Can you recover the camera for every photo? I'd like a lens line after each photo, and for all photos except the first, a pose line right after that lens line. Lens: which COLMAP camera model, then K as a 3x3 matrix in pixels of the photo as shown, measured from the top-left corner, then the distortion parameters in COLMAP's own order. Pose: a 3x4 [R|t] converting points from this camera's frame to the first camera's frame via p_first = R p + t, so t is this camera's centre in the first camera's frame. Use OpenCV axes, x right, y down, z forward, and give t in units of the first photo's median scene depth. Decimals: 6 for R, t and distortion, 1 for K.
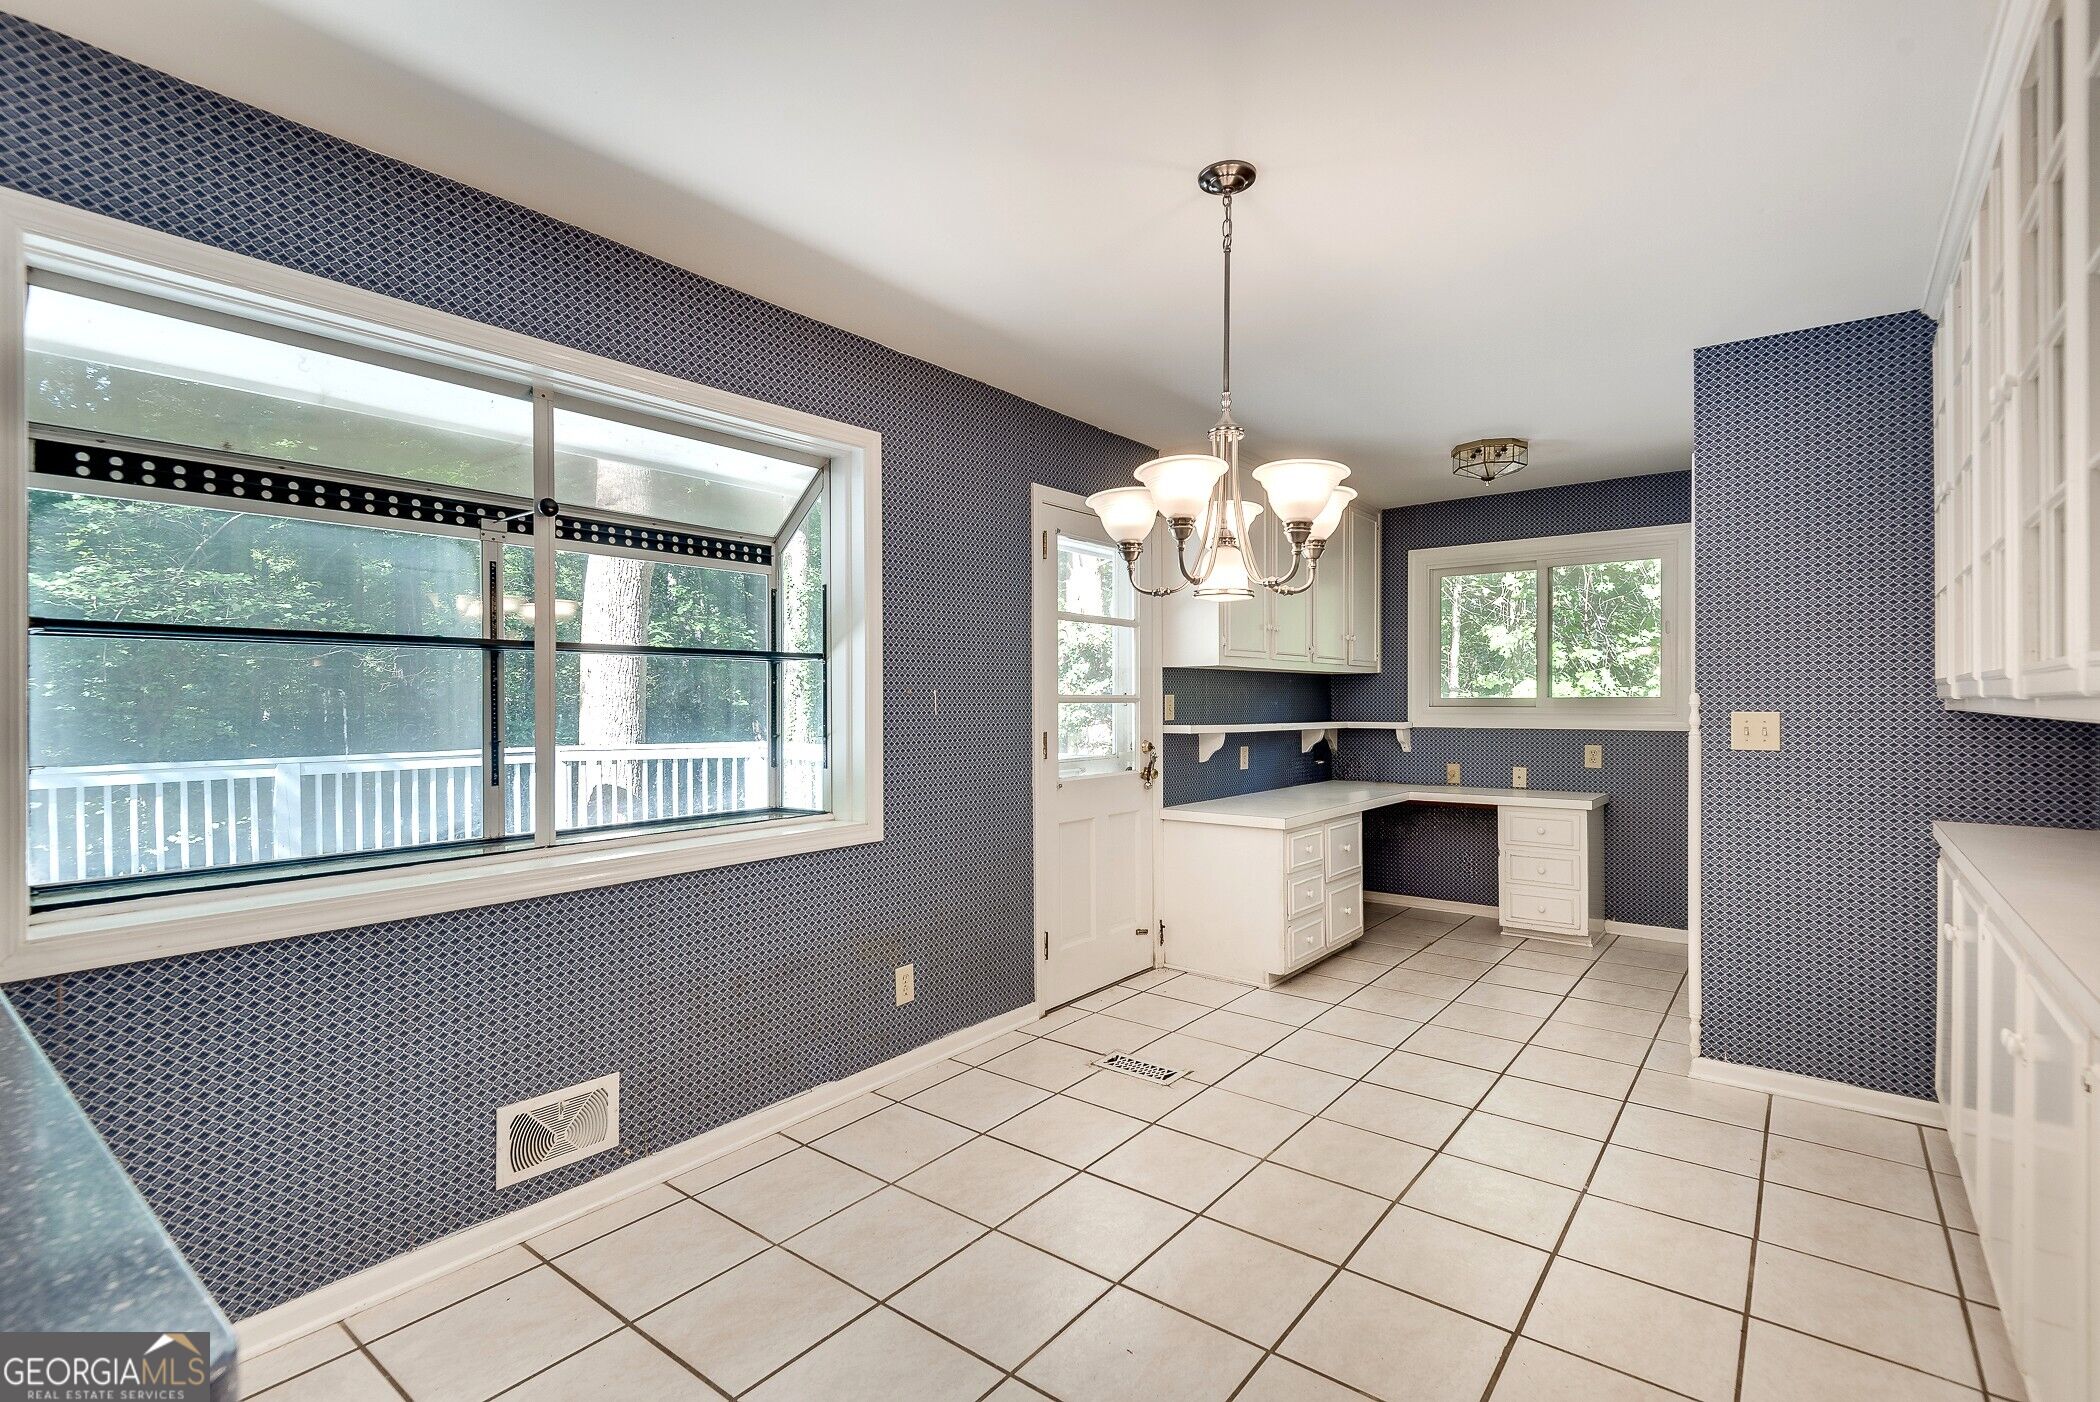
lens RADIAL K [[965.3, 0, 1053.1], [0, 965.3, 707.7], [0, 0, 1]] dist [0.028239, -0.000494]
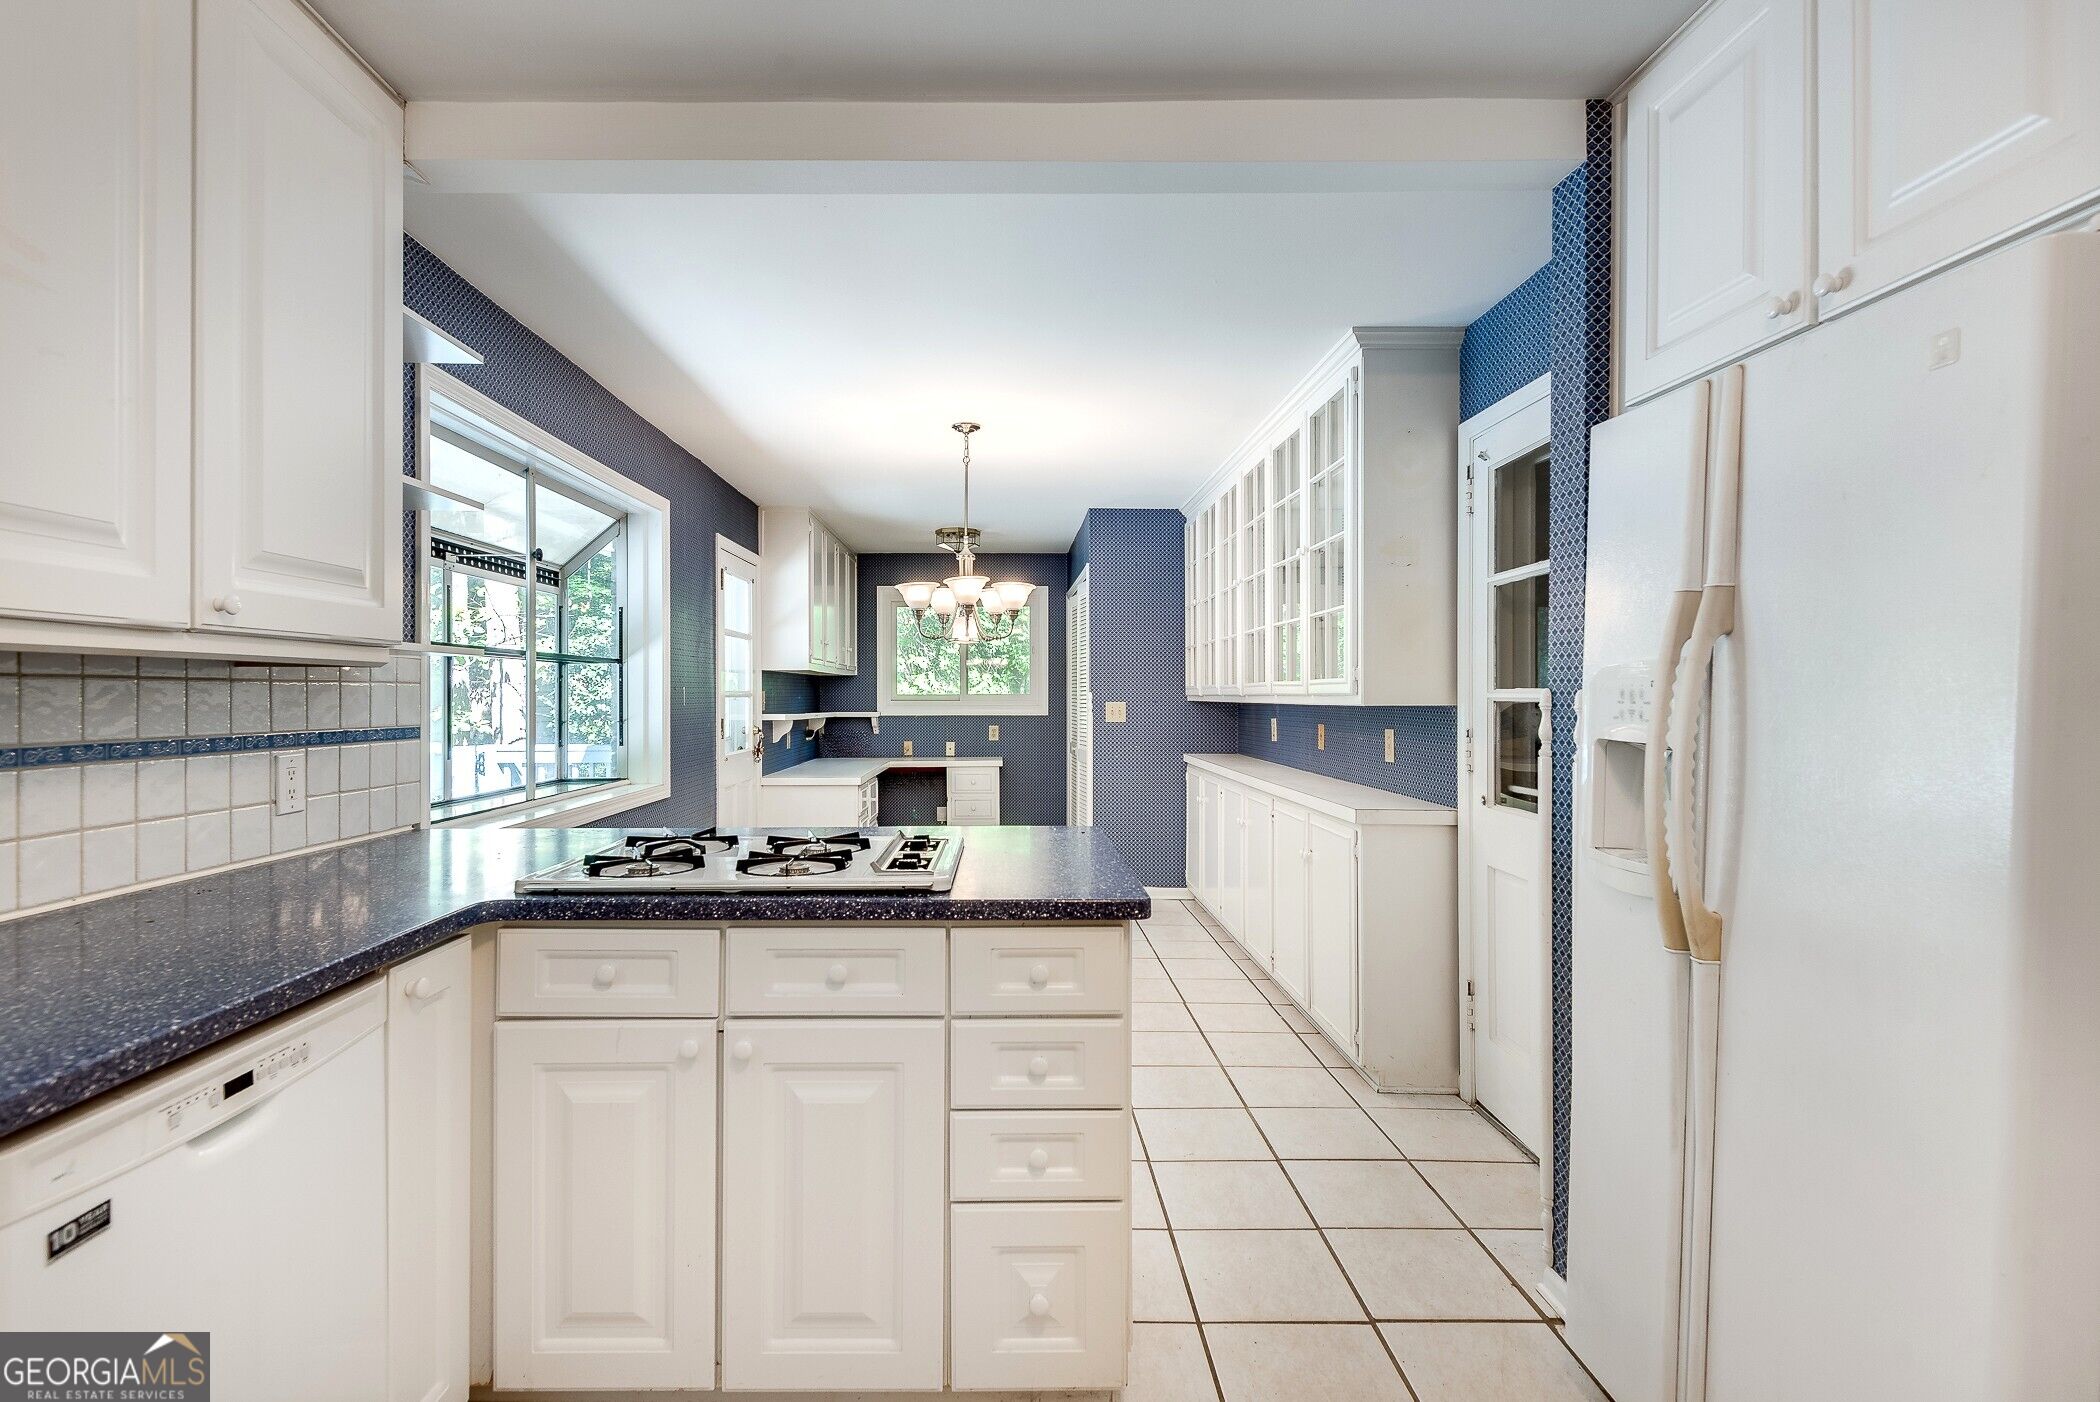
lens RADIAL K [[1023.1, 0, 1013.4], [0, 1023.1, 700.5], [0, 0, 1]] dist [0.051037, -0.031013]
pose [[0.779131, -0.000034, 0.626861, -0.675817], [0.002799, 0.999990, -0.003424, 0.006949], [-0.626855, 0.004422, 0.779124, -0.423573]]
